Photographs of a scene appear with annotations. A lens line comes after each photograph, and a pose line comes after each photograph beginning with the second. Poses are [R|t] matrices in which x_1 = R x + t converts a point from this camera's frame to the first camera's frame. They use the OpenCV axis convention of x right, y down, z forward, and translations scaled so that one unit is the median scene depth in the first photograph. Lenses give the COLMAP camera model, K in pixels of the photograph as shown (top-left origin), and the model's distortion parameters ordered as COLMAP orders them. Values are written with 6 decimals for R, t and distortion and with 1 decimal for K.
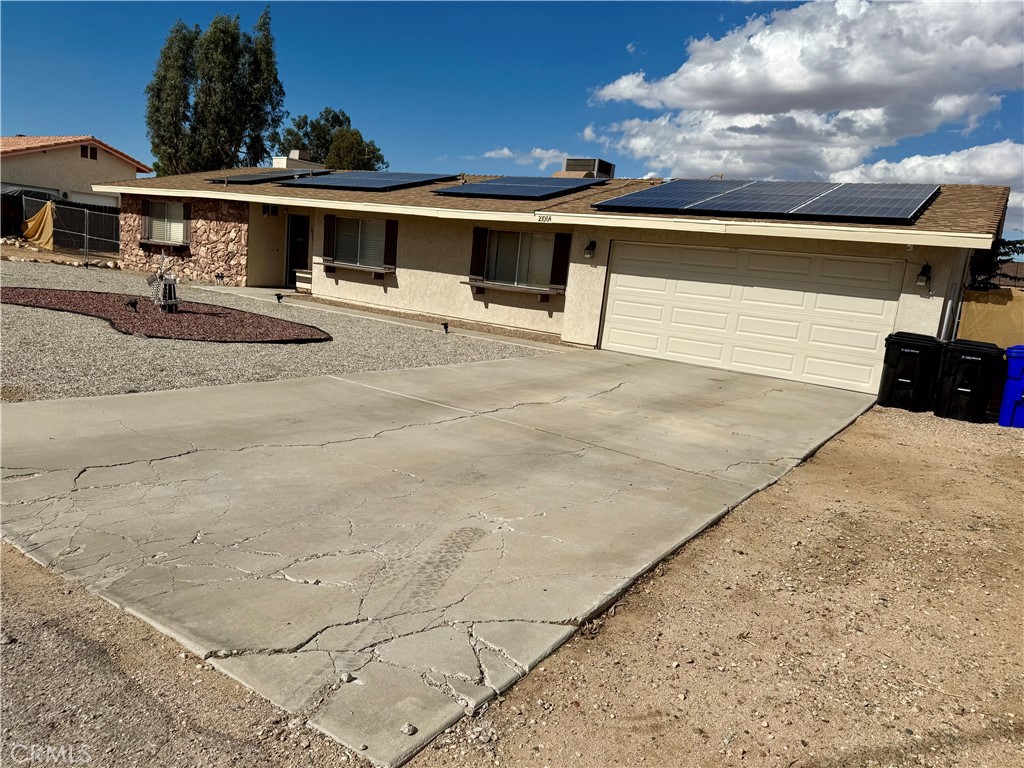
lens RADIAL K [[708.5, 0, 518.9], [0, 708.5, 381.5], [0, 0, 1]] dist [0.071291, -0.077734]
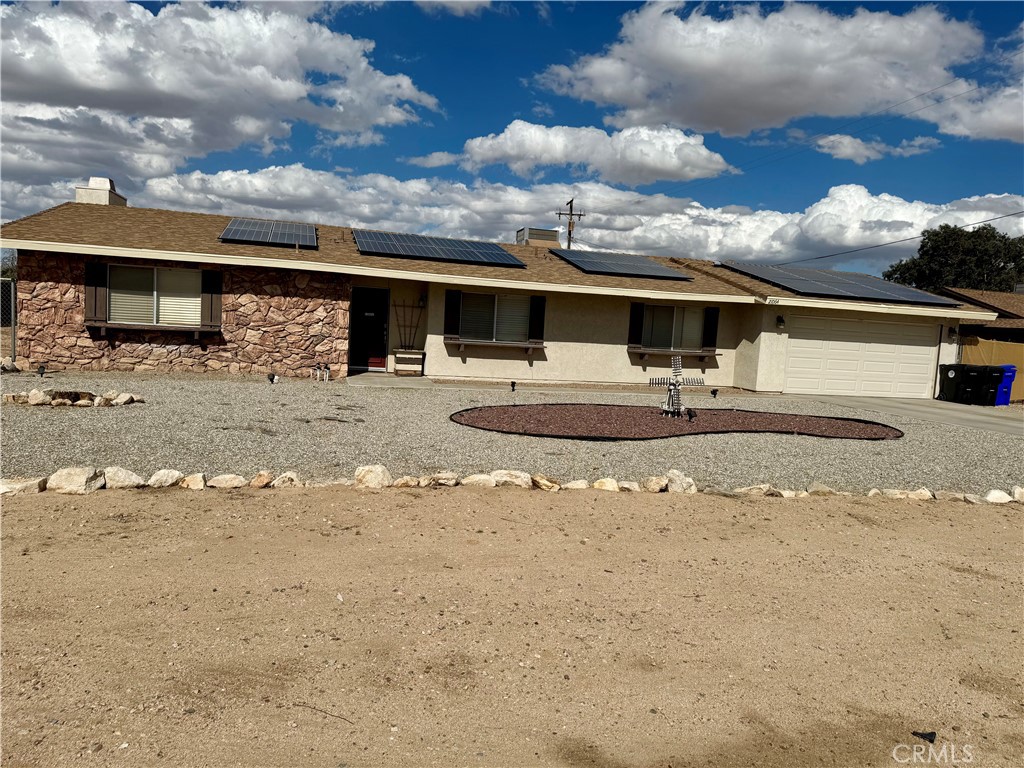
lens RADIAL K [[708.5, 0, 504.7], [0, 708.5, 382.1], [0, 0, 1]] dist [0.071291, -0.077734]
pose [[0.660196, -0.125761, 0.740490, -0.869272], [0.132537, 0.989918, 0.049957, -0.142900], [-0.739307, 0.065162, 0.670208, 0.320839]]
